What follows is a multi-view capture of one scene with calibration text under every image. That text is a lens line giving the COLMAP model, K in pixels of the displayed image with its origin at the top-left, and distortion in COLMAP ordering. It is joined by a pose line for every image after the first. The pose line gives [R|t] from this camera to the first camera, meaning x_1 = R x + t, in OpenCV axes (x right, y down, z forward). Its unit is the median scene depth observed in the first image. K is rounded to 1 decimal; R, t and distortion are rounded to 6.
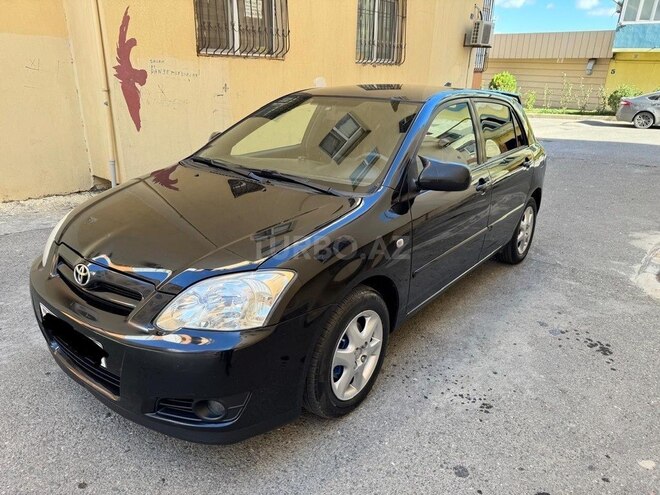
lens RADIAL K [[471.0, 0, 335.7], [0, 471.0, 243.9], [0, 0, 1]] dist [0.024619, -0.025750]
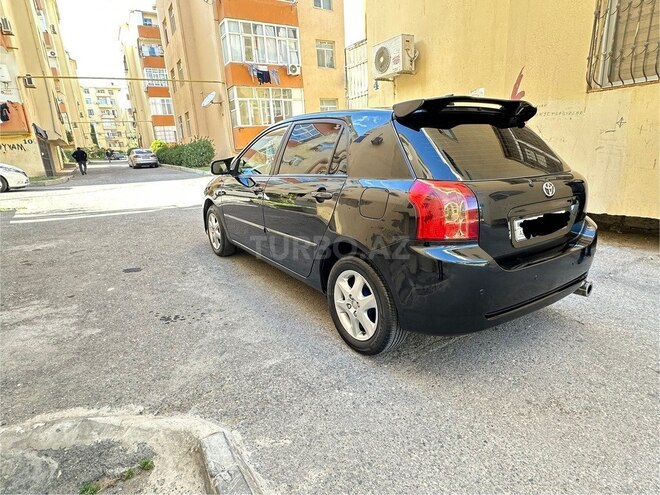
lens RADIAL K [[372.5, 0, 326.9], [0, 372.5, 251.6], [0, 0, 1]] dist [0.000610, -0.000838]
pose [[-0.334315, 0.232516, -0.913329, 1.139380], [-0.286681, 0.898078, 0.333571, -0.340834], [0.897801, 0.373352, -0.233583, 1.371311]]
